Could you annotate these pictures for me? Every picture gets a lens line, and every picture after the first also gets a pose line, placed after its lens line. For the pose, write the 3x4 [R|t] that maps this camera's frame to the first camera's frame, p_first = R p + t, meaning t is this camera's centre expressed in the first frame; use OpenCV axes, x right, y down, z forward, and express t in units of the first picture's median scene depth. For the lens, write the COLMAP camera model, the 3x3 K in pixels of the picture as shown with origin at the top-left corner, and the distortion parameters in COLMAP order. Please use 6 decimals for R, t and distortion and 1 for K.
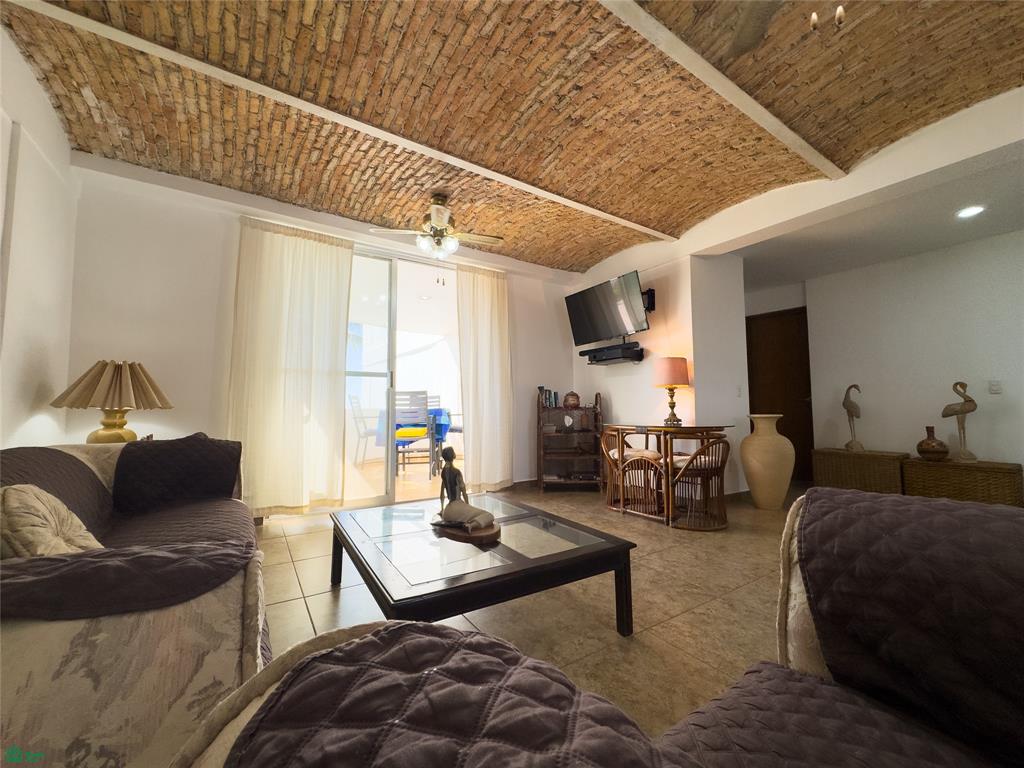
lens RADIAL K [[407.4, 0, 515.3], [0, 407.4, 383.5], [0, 0, 1]] dist [-0.000663, -0.000078]
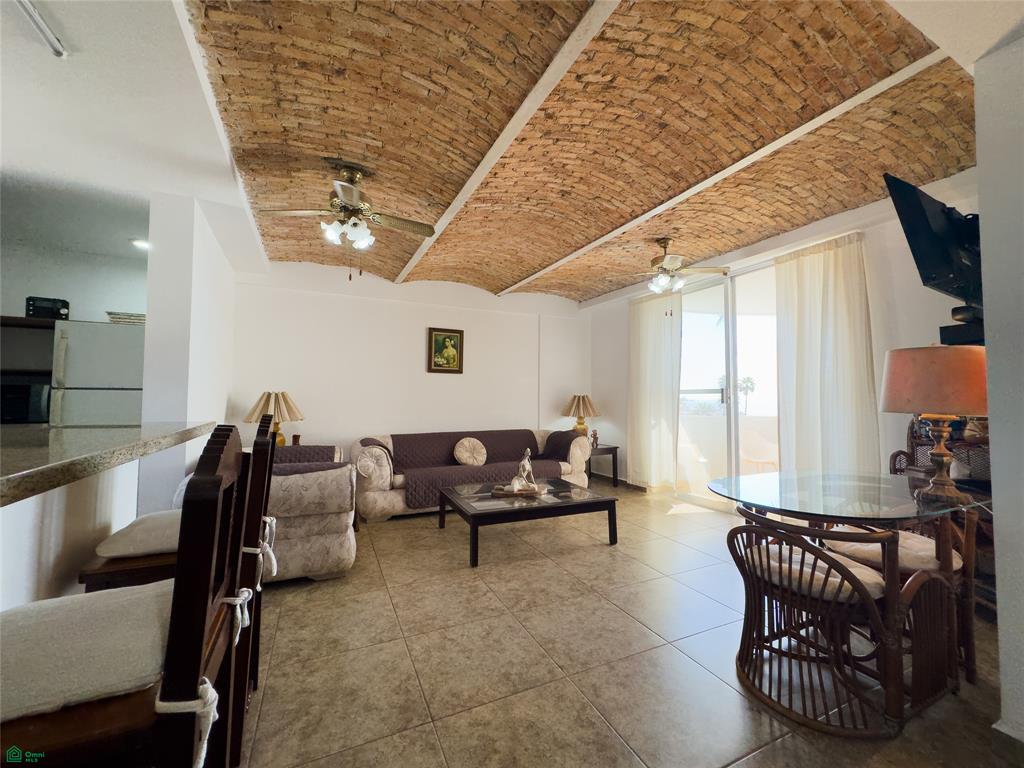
lens RADIAL K [[407.4, 0, 515.3], [0, 407.4, 383.5], [0, 0, 1]] dist [-0.000663, -0.000078]
pose [[-0.126093, -0.031078, -0.991531, 0.951697], [0.054518, 0.997782, -0.038207, -0.037211], [0.990519, -0.058874, -0.124119, 0.691234]]
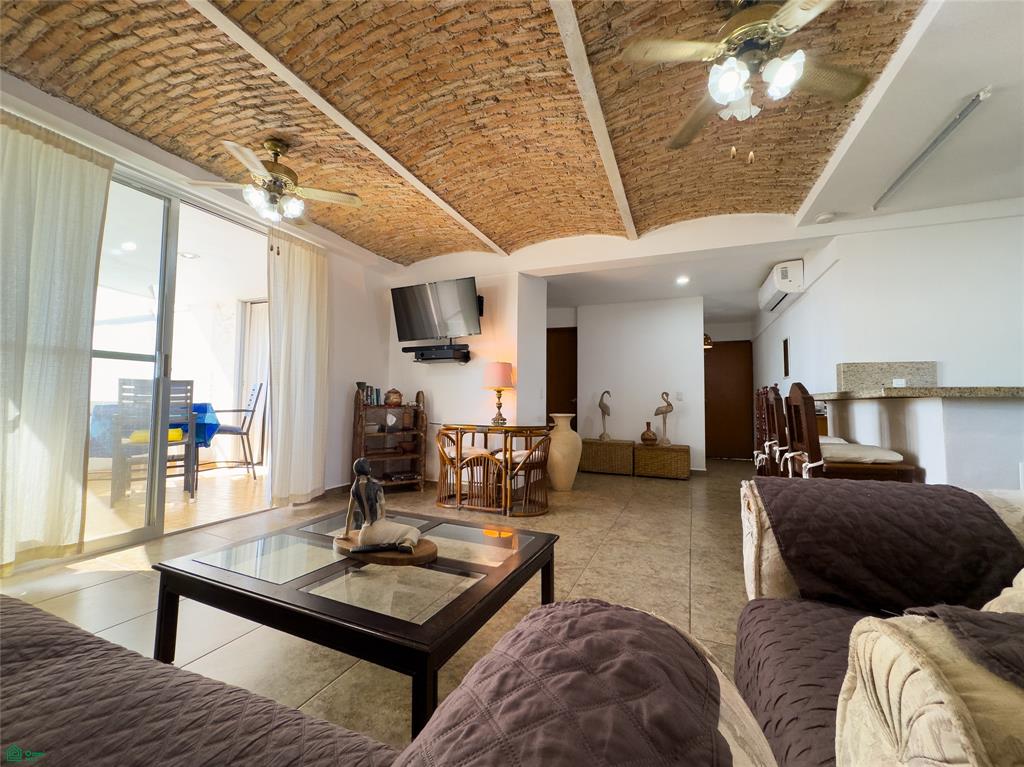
lens RADIAL K [[411.0, 0, 512.0], [0, 411.0, 383.5], [0, 0, 1]] dist [-0.000955, 0.000092]
pose [[0.833810, 0.039831, 0.550613, -0.222519], [-0.049689, 0.998760, 0.002995, -0.012764], [-0.549811, -0.029857, 0.834755, 0.061646]]
